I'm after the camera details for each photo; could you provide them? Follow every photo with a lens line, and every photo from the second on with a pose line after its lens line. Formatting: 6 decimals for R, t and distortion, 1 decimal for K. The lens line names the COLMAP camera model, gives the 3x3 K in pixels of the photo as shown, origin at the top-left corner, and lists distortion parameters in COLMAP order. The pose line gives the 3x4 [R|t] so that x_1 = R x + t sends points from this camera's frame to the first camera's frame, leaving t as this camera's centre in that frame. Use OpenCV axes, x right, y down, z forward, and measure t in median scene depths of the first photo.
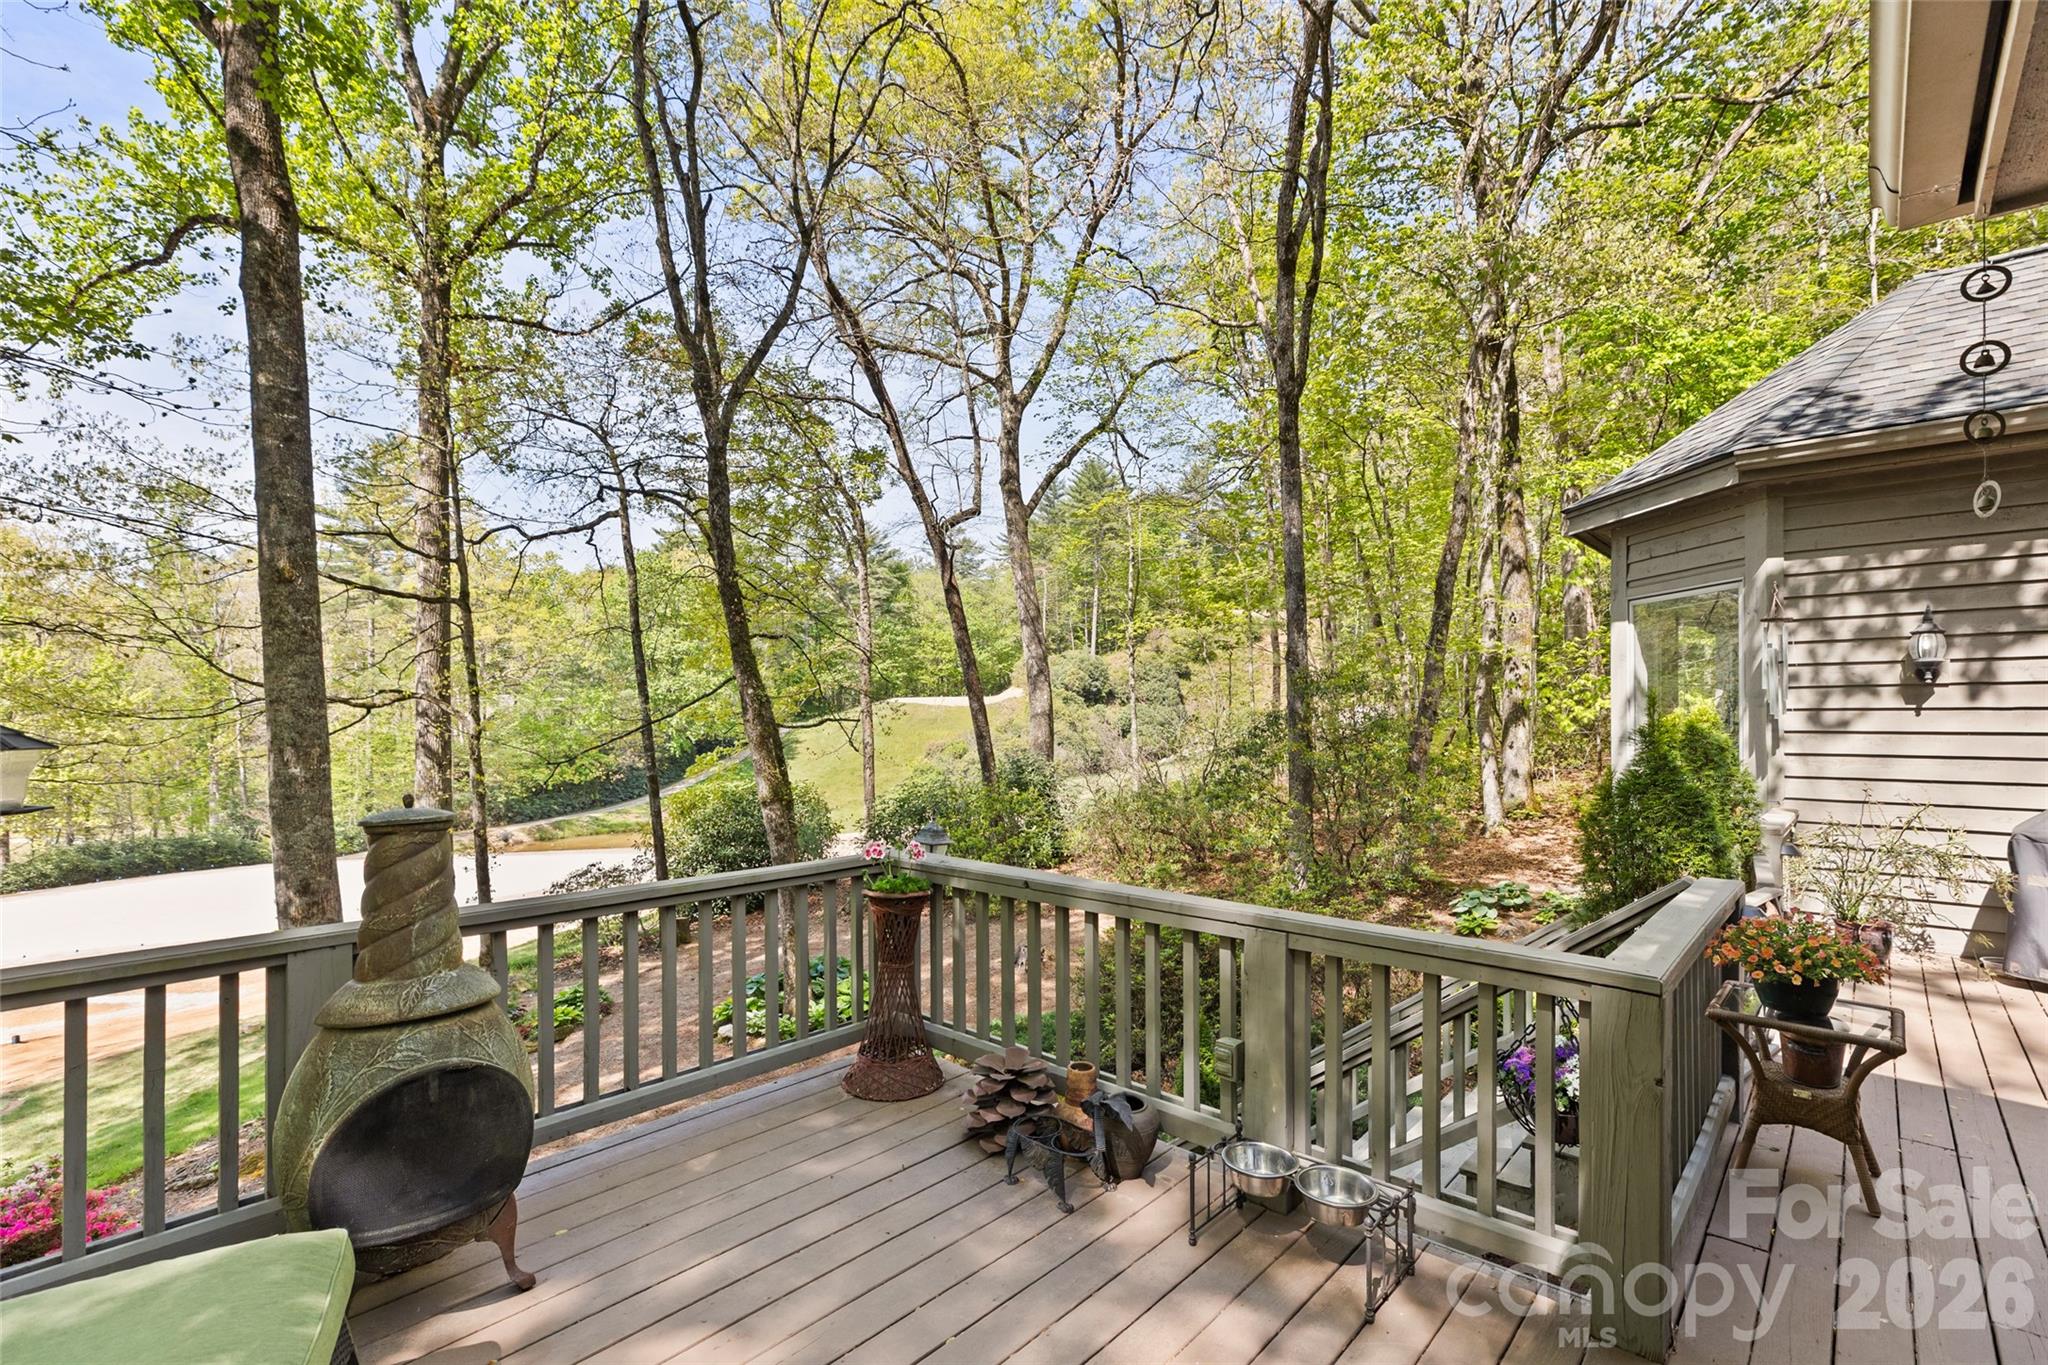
lens RADIAL K [[935.9, 0, 1032.0], [0, 935.9, 700.4], [0, 0, 1]] dist [0.001395, 0.000373]
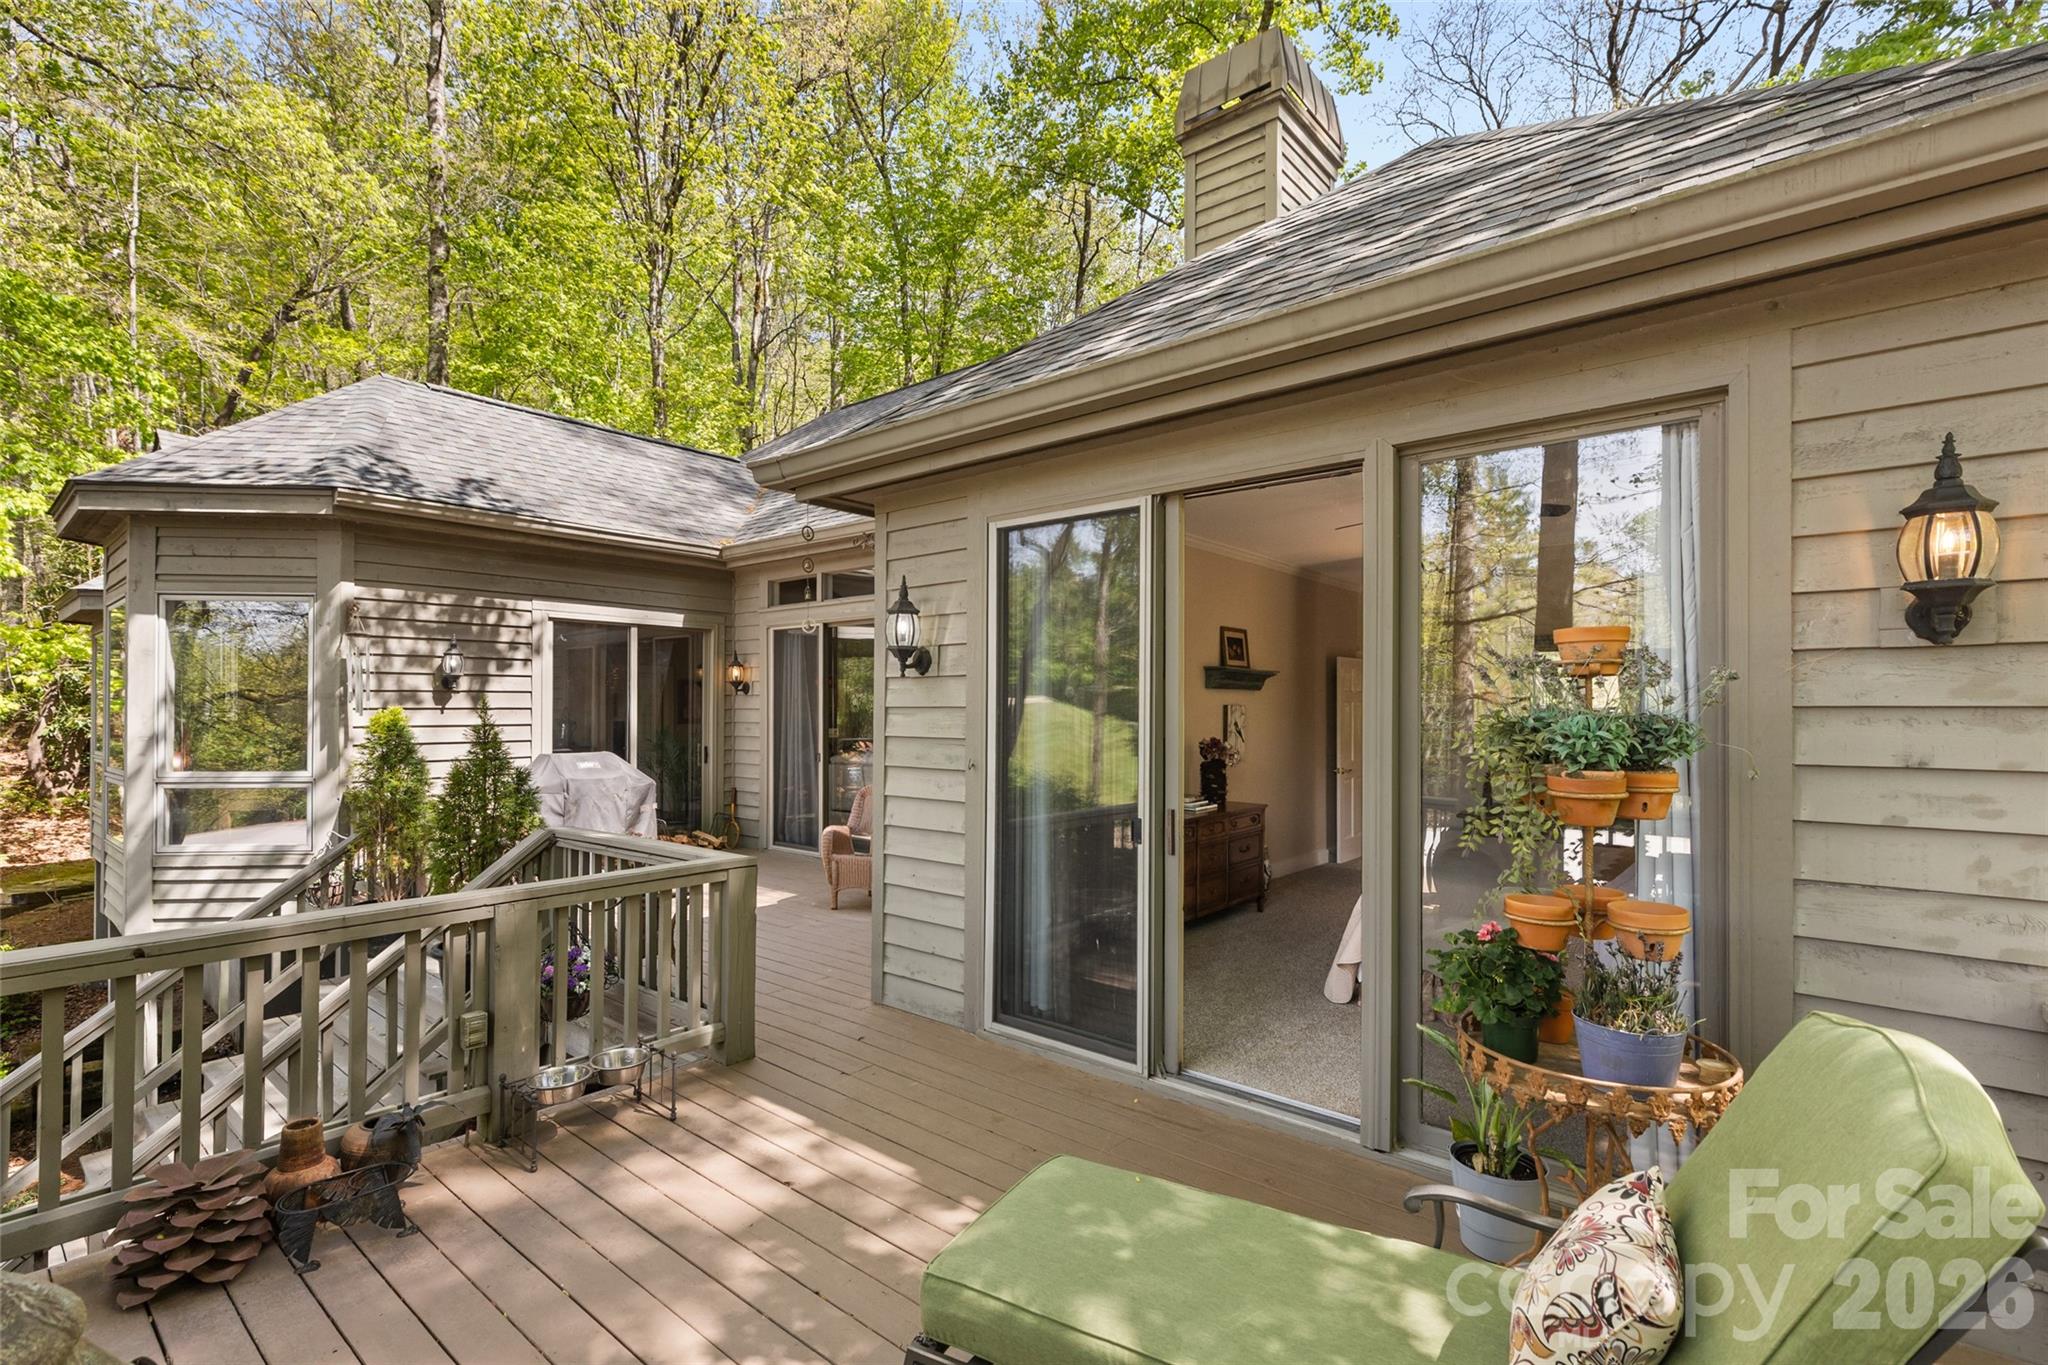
lens RADIAL K [[927.1, 0, 1020.0], [0, 927.1, 649.0], [0, 0, 1]] dist [0.005637, 0.000343]
pose [[-0.029026, 0.065587, 0.997425, -0.163580], [-0.022947, 0.997538, -0.066262, -0.002720], [-0.999315, -0.024812, -0.027450, 0.065824]]
